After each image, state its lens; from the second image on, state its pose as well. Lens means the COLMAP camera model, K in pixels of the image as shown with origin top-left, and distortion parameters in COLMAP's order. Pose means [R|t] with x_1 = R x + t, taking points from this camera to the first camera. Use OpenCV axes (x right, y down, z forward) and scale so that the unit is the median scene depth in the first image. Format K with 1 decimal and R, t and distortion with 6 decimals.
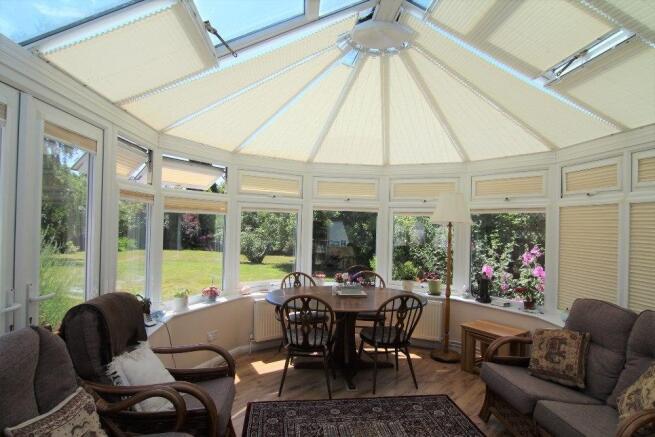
lens RADIAL K [[370.8, 0, 328.0], [0, 370.8, 216.5], [0, 0, 1]] dist [-0.010981, -0.001129]
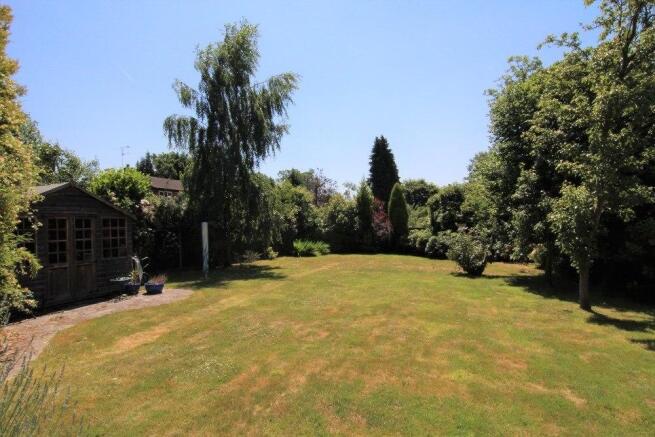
lens RADIAL K [[370.8, 0, 328.0], [0, 370.8, 216.5], [0, 0, 1]] dist [-0.010981, -0.001129]
pose [[0.886350, -0.047192, -0.460604, -0.451840], [0.048438, 0.998785, -0.009122, 0.007074], [0.460474, -0.014225, 0.887559, 0.872257]]
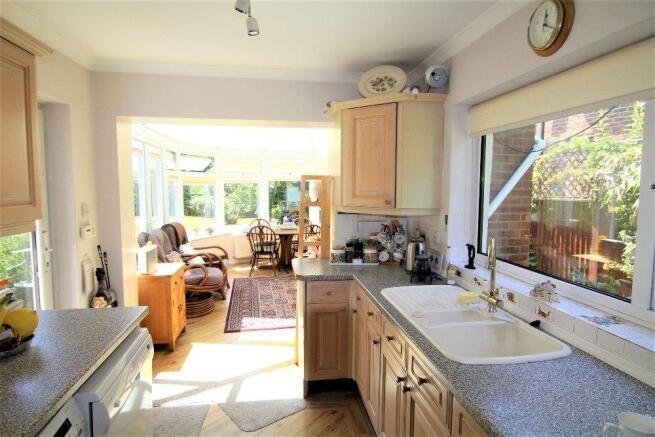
lens RADIAL K [[370.8, 0, 328.0], [0, 370.8, 216.5], [0, 0, 1]] dist [-0.010981, -0.001129]
pose [[0.997202, -0.025138, 0.070400, 0.113834], [0.018266, 0.995154, 0.096616, -0.017495], [-0.072488, -0.095059, 0.992829, -0.719567]]
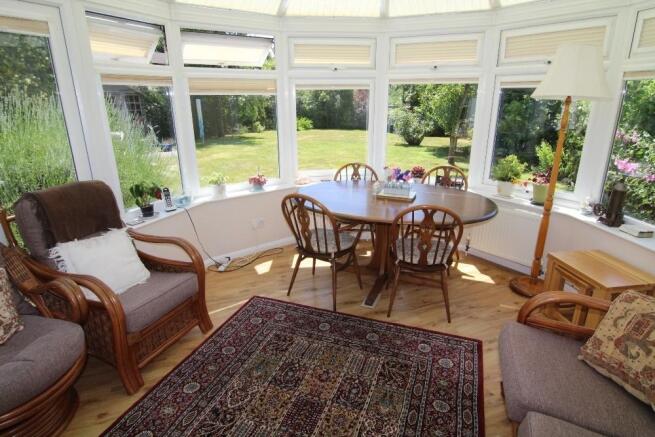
lens RADIAL K [[370.8, 0, 328.0], [0, 370.8, 216.5], [0, 0, 1]] dist [-0.010981, -0.001129]
pose [[0.882785, 0.115598, -0.455334, 0.270059], [0.033849, 0.951081, 0.307081, 0.004156], [0.468557, -0.286499, 0.835687, 0.230579]]
